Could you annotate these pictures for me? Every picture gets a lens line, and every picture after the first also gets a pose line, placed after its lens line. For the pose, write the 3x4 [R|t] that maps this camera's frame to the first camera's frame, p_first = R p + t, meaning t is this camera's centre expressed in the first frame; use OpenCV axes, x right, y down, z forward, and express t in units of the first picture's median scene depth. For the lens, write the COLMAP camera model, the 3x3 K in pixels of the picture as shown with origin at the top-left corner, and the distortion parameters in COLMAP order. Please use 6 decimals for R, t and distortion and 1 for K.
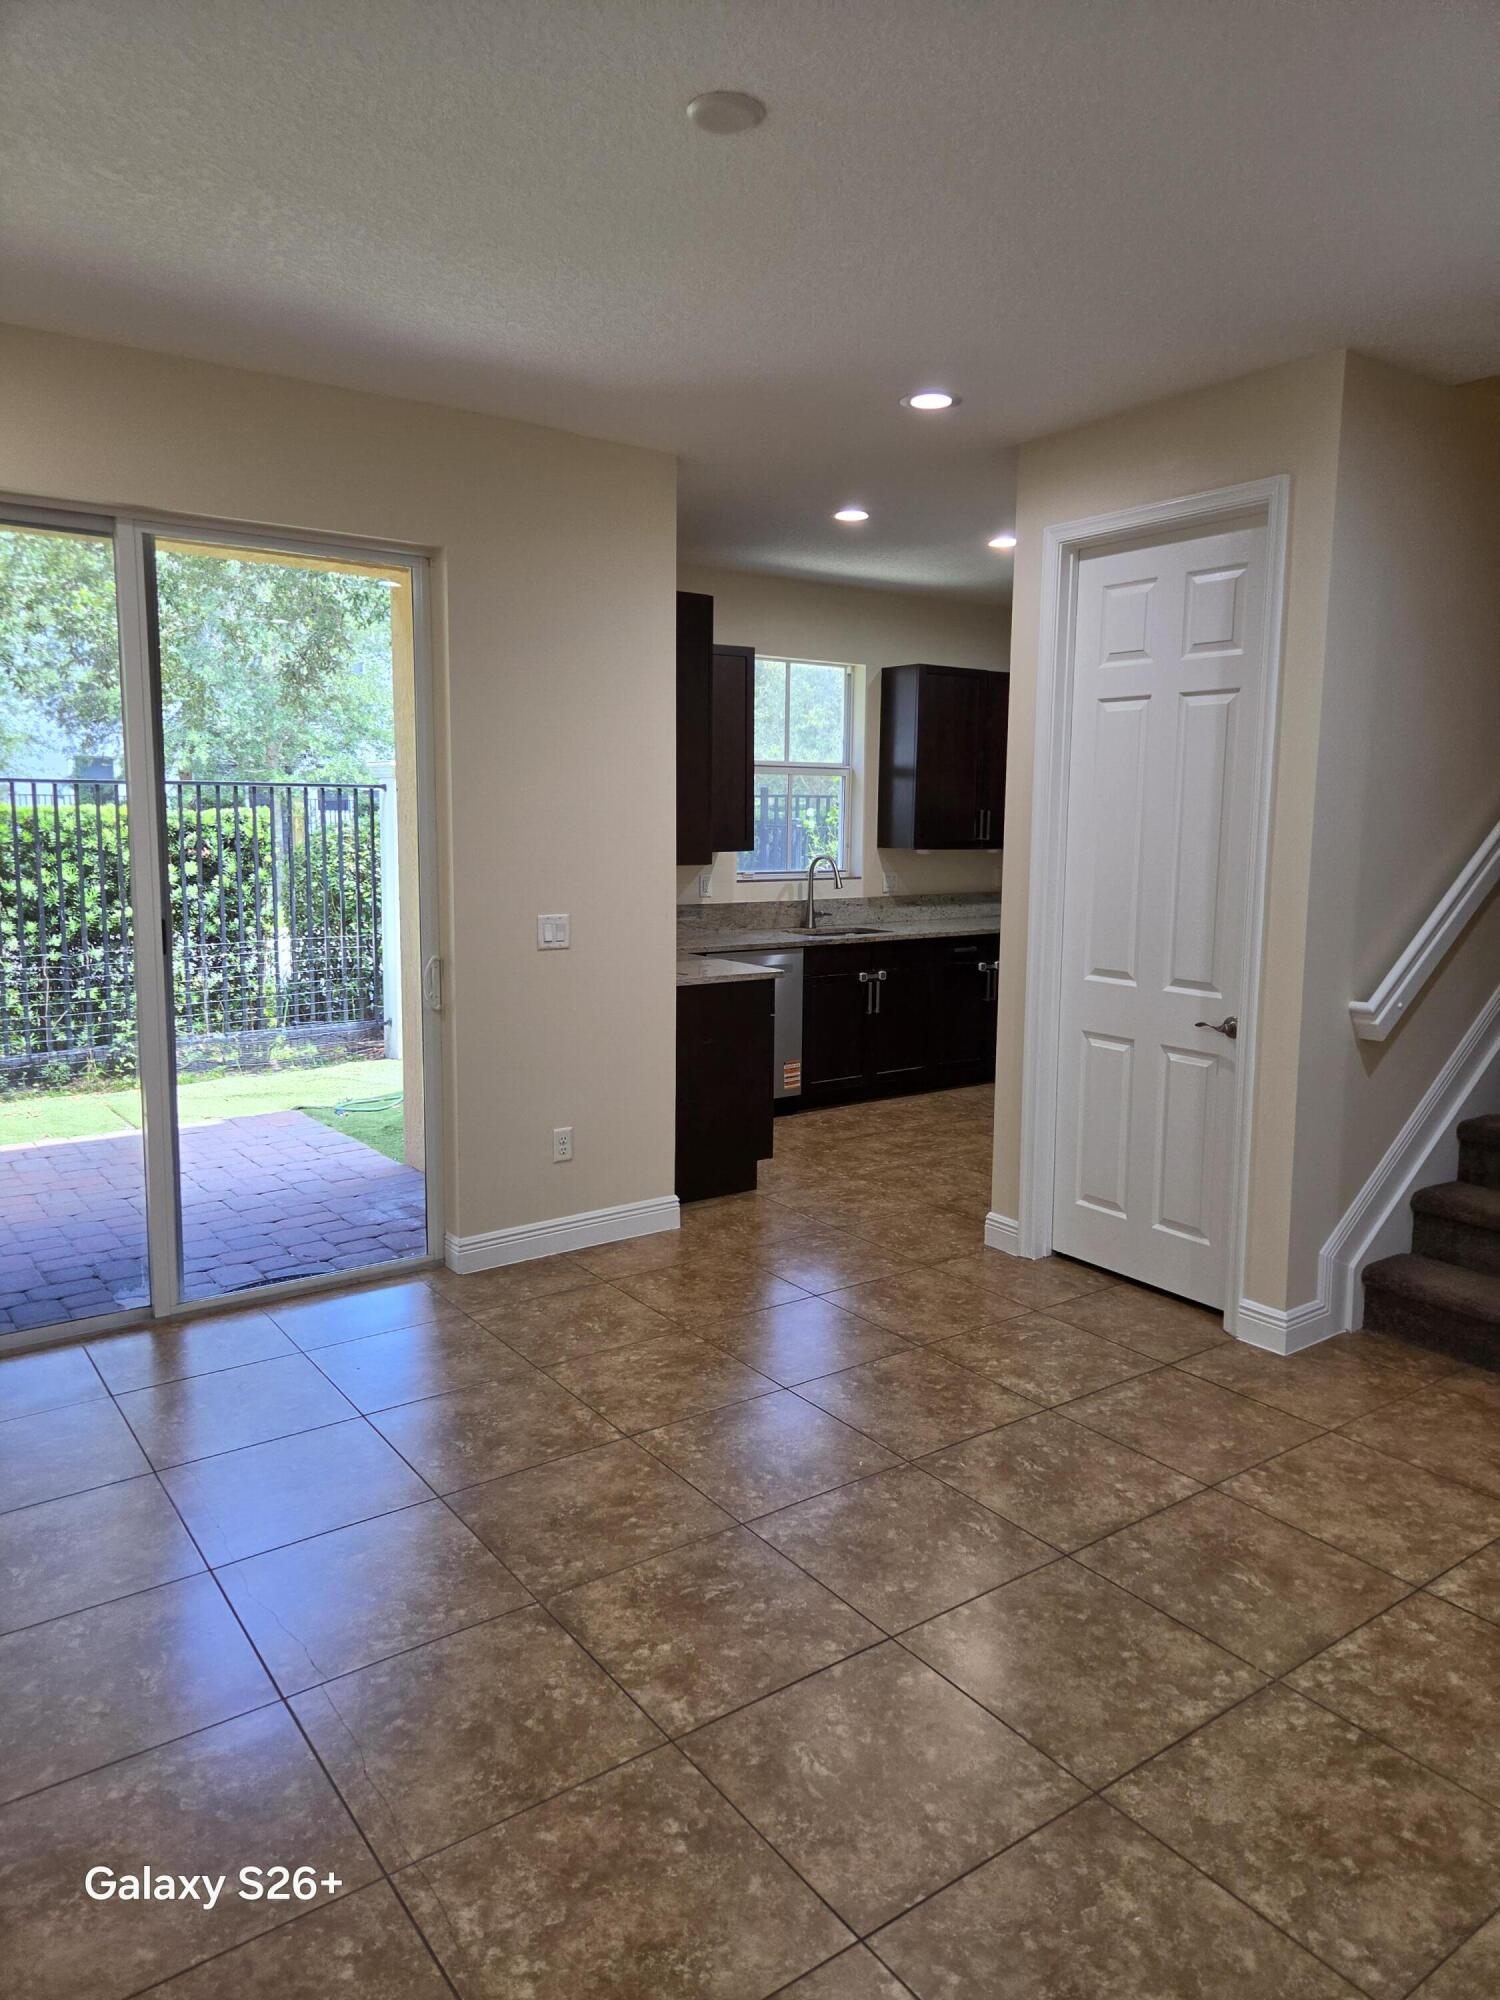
lens RADIAL K [[1352.3, 0, 755.3], [0, 1352.3, 1001.6], [0, 0, 1]] dist [0.048064, -0.032663]
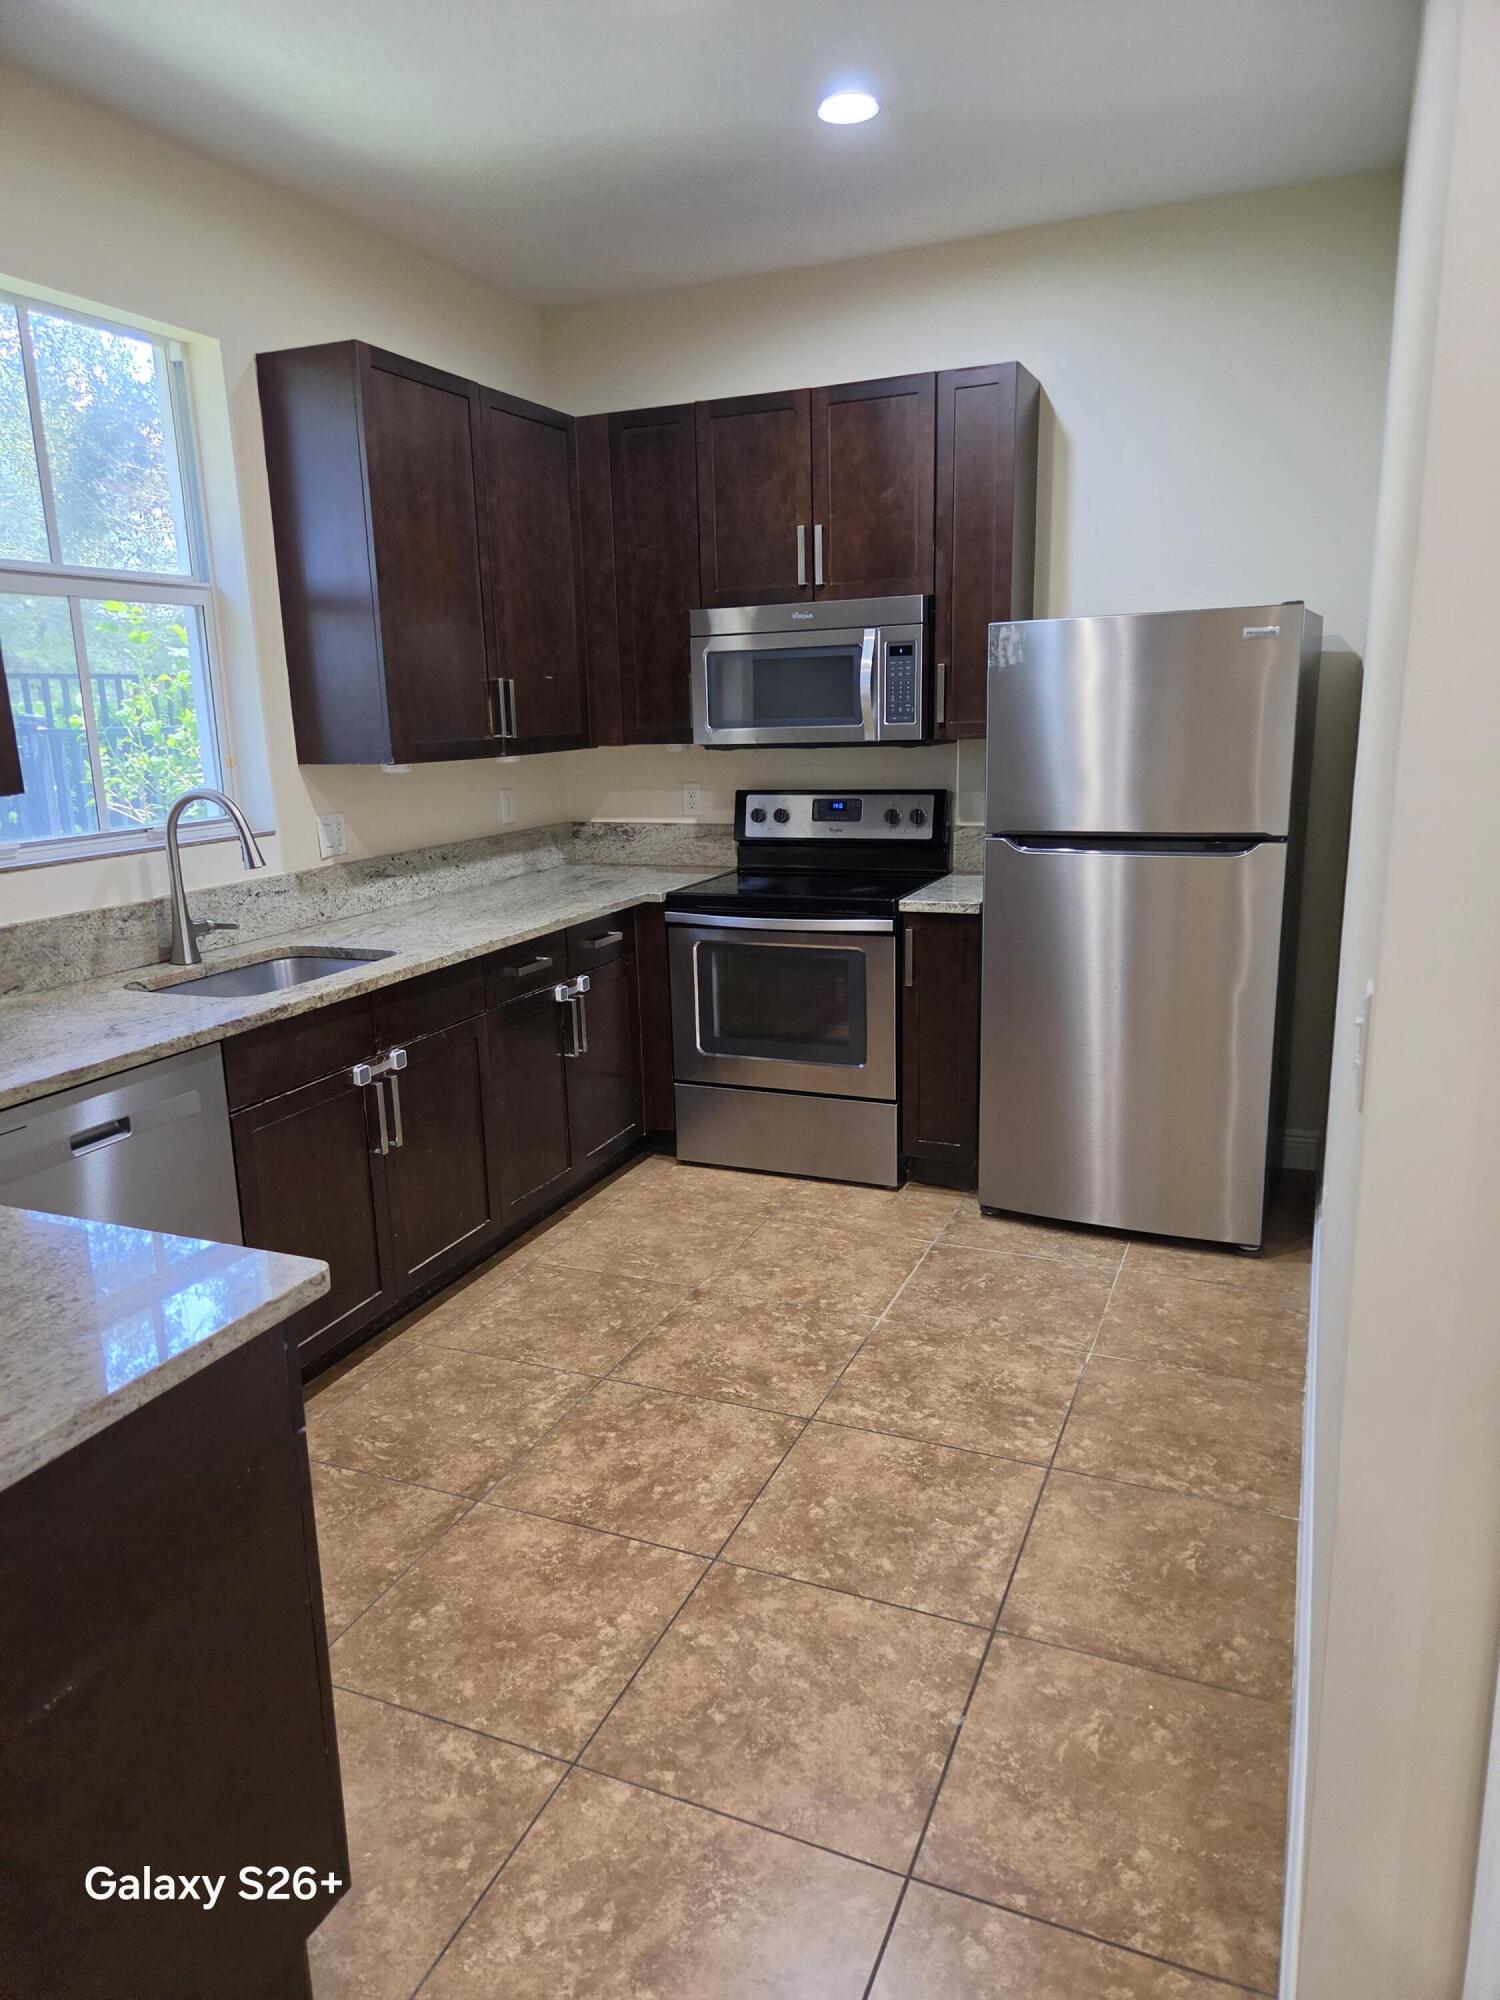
lens RADIAL K [[1352.3, 0, 734.8], [0, 1352.3, 987.3], [0, 0, 1]] dist [0.048064, -0.032663]
pose [[0.852683, -0.137019, 0.504140, -0.028871], [0.102709, 0.990127, 0.095387, -0.068835], [-0.512233, -0.029555, 0.858338, 0.536388]]
